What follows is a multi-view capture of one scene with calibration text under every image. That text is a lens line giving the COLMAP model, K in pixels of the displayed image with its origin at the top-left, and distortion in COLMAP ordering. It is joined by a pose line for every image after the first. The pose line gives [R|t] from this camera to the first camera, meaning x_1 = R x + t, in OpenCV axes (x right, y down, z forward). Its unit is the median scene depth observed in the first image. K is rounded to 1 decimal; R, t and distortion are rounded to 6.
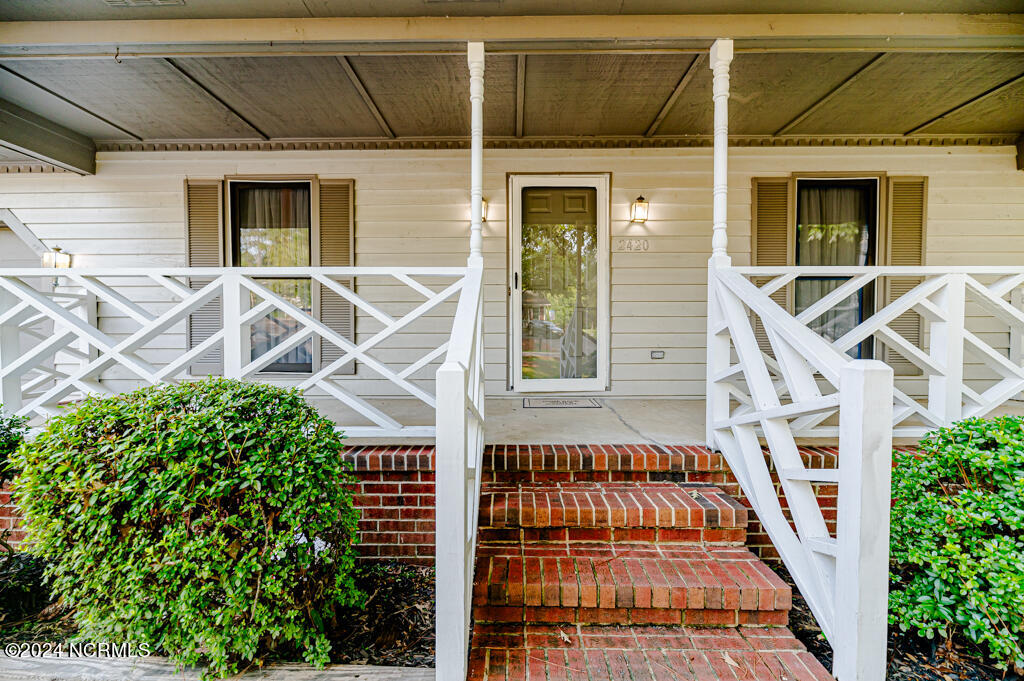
lens RADIAL K [[406.5, 0, 510.1], [0, 406.5, 340.3], [0, 0, 1]] dist [0.019692, -0.004427]
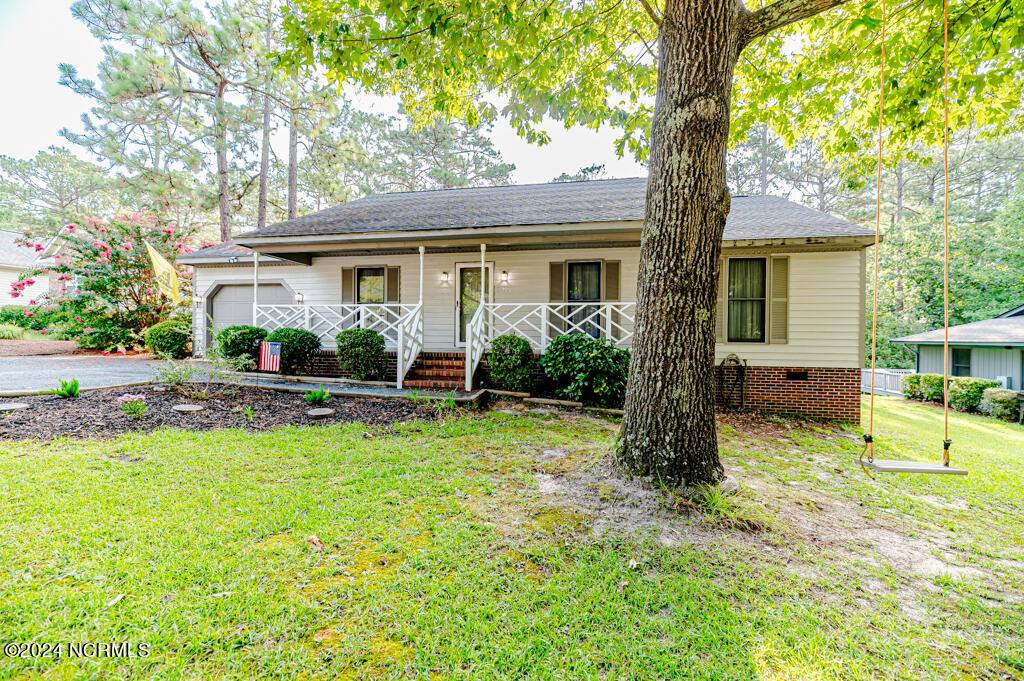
lens RADIAL K [[406.5, 0, 512.6], [0, 406.5, 337.9], [0, 0, 1]] dist [0.019692, -0.004427]
pose [[0.984723, 0.009456, -0.173871, 0.812934], [-0.013427, 0.999675, -0.021681, 0.119913], [0.173609, 0.023684, 0.984530, -1.479623]]
